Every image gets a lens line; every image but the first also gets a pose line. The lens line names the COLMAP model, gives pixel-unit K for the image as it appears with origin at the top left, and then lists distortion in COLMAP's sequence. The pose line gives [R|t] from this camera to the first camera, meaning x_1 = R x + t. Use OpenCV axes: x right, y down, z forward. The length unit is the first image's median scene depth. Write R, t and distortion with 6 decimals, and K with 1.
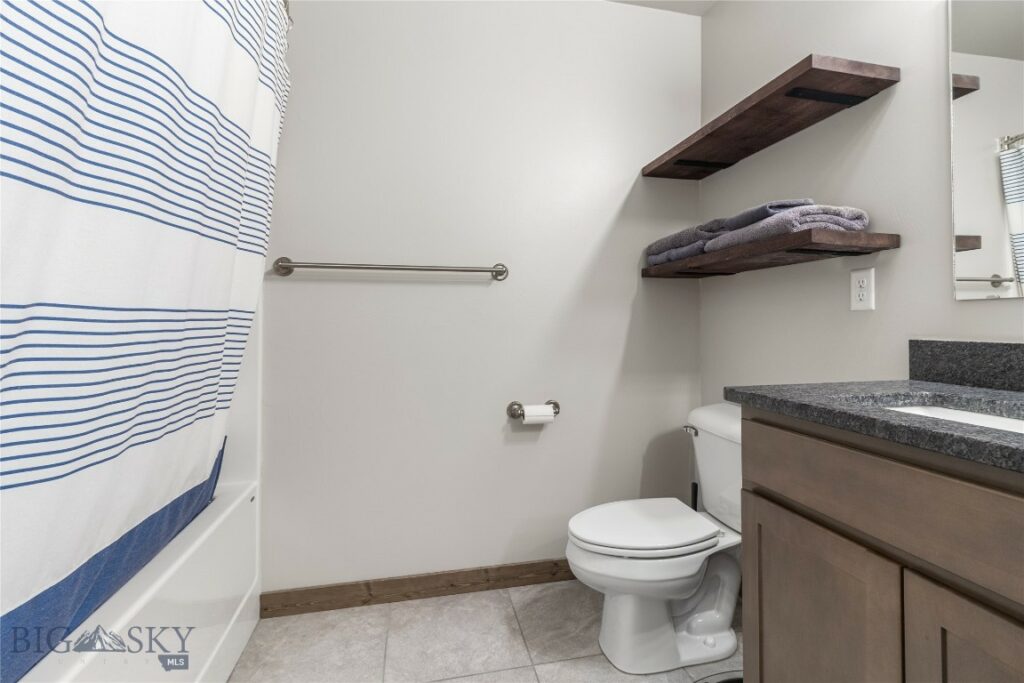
lens RADIAL K [[487.7, 0, 528.6], [0, 487.7, 317.7], [0, 0, 1]] dist [0.006587, -0.000052]
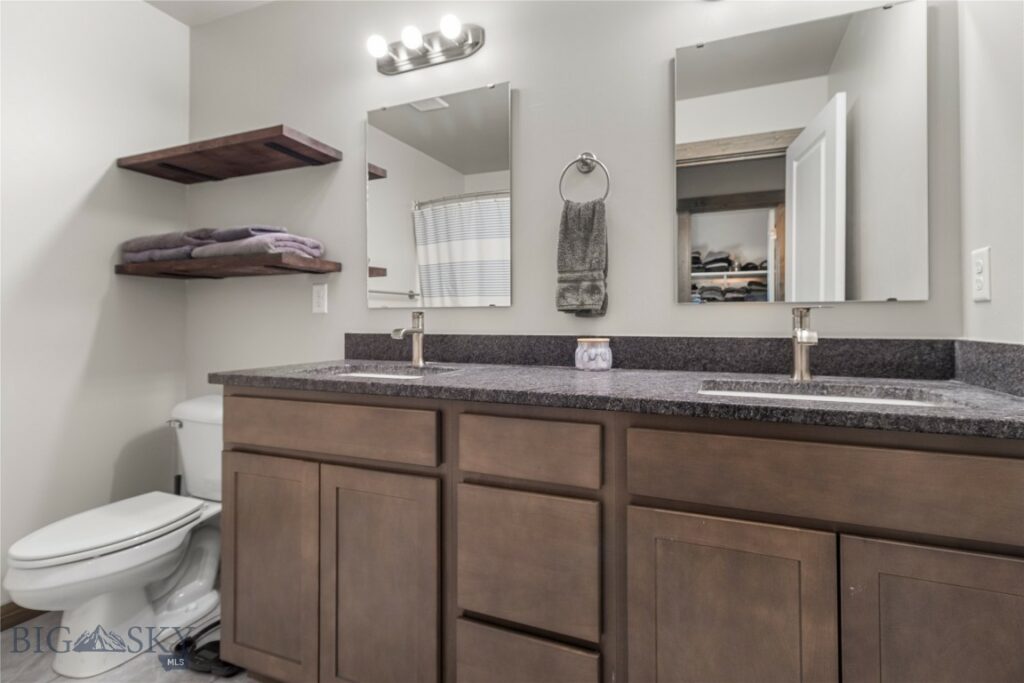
lens RADIAL K [[487.7, 0, 528.6], [0, 487.7, 317.7], [0, 0, 1]] dist [0.006587, -0.000052]
pose [[0.582051, 0.008891, 0.813104, -0.105112], [-0.008830, 0.999950, -0.004613, -0.000901], [-0.813104, -0.004495, 0.582101, -0.292460]]
